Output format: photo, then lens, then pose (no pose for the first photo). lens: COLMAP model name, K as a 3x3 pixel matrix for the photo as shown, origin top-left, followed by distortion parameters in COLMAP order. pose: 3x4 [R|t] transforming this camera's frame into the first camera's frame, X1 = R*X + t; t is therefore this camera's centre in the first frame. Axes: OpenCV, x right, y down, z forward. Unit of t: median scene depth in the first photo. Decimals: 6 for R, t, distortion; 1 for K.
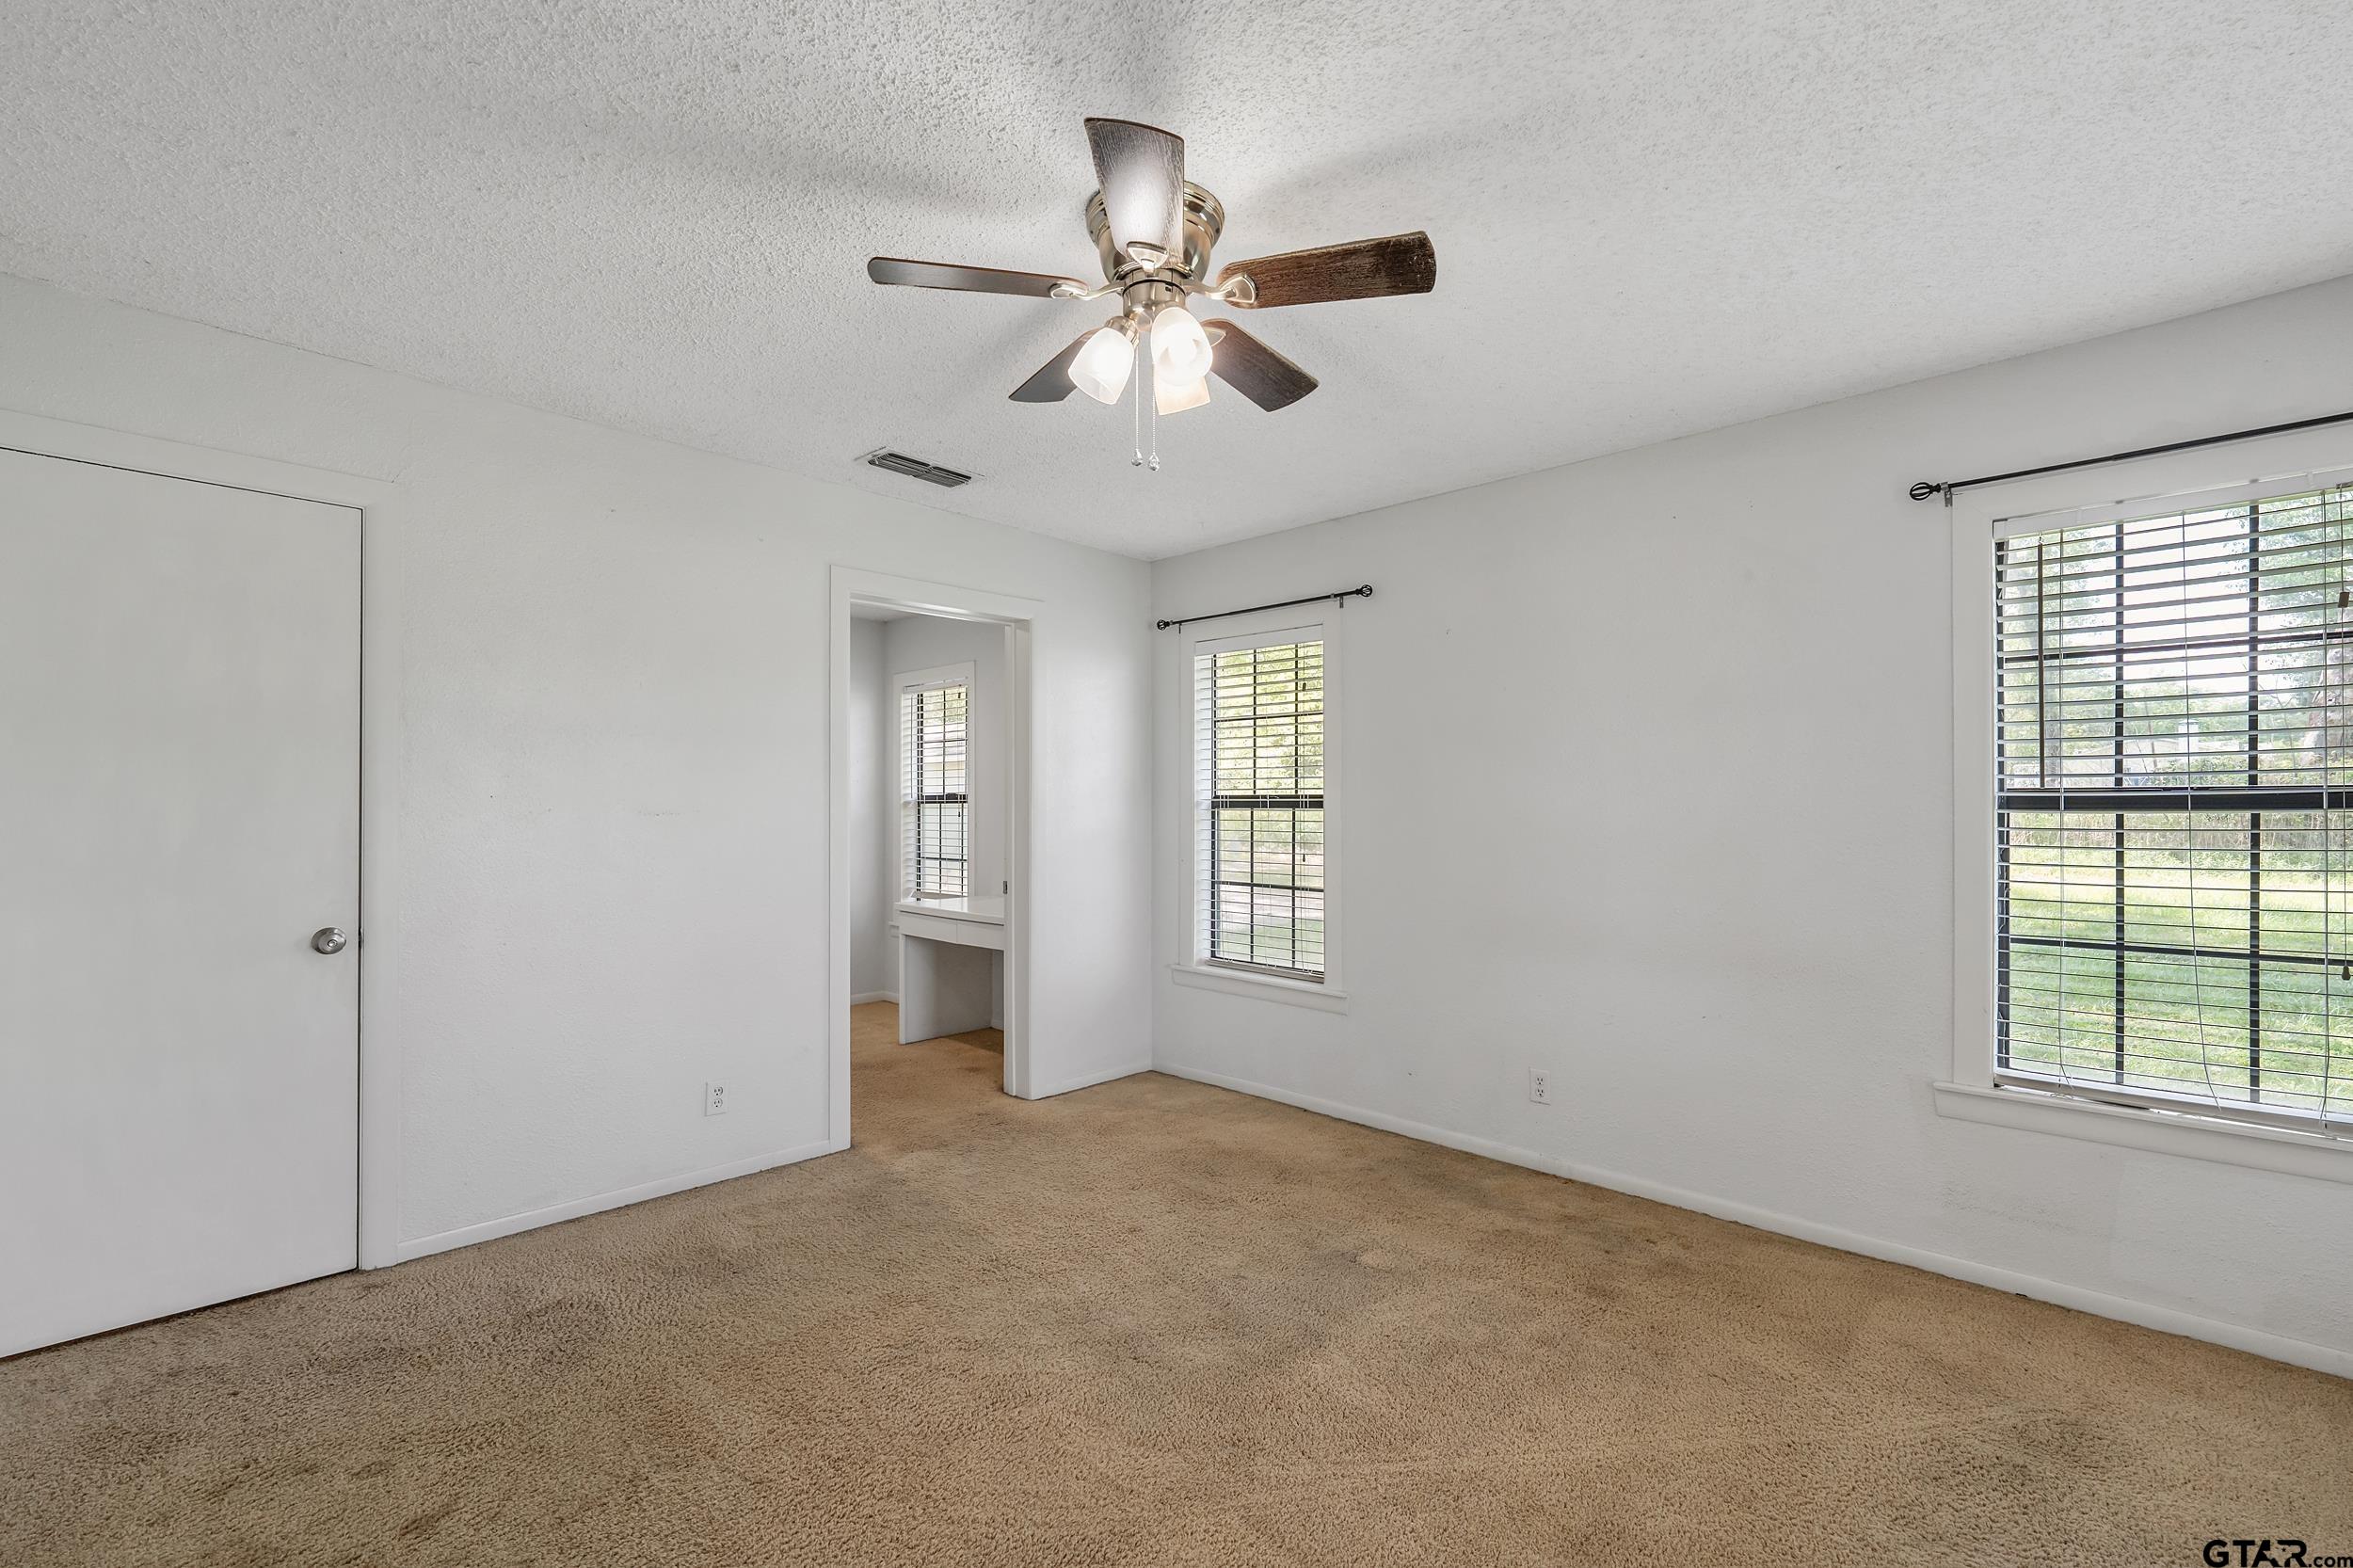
lens RADIAL K [[978.8, 0, 1164.3], [0, 978.8, 805.0], [0, 0, 1]] dist [0.001113, 0.000360]
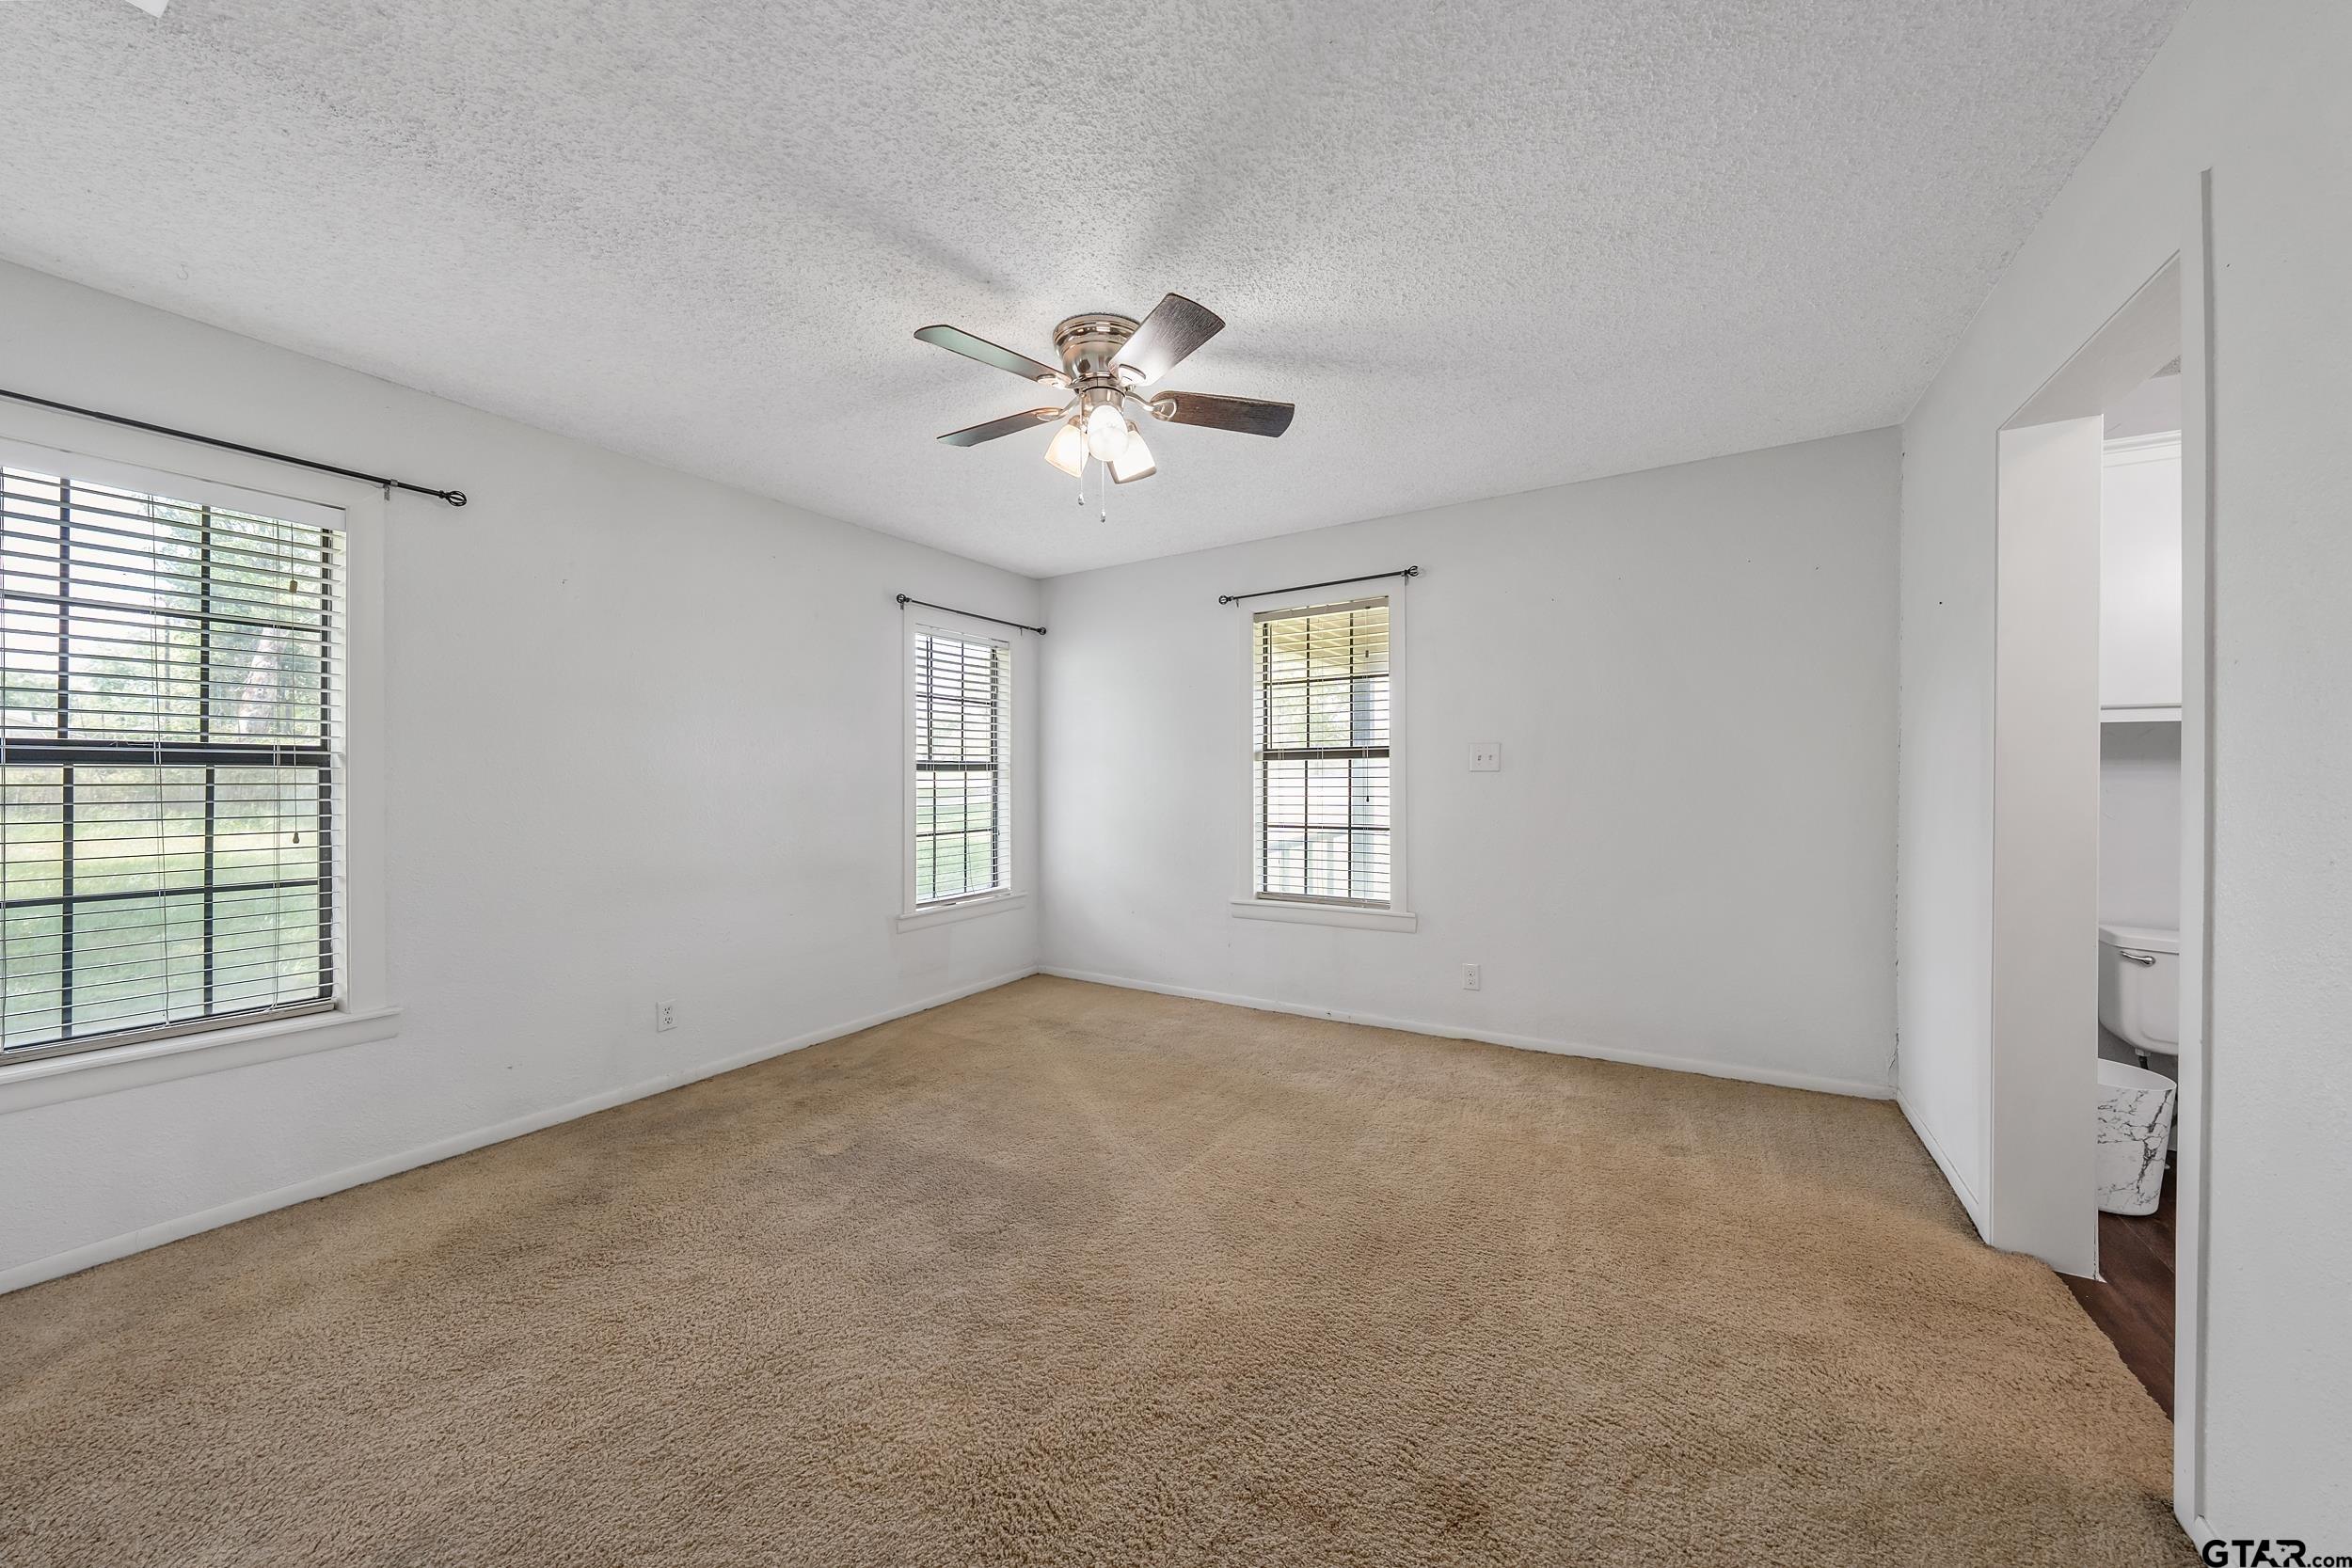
lens RADIAL K [[856.8, 0, 1156.9], [0, 856.8, 777.7], [0, 0, 1]] dist [0.000280, -0.000011]
pose [[-0.213683, -0.009028, 0.976861, -0.695051], [-0.011491, 0.999911, 0.006728, 0.001330], [-0.976835, -0.009788, -0.213768, 0.661040]]
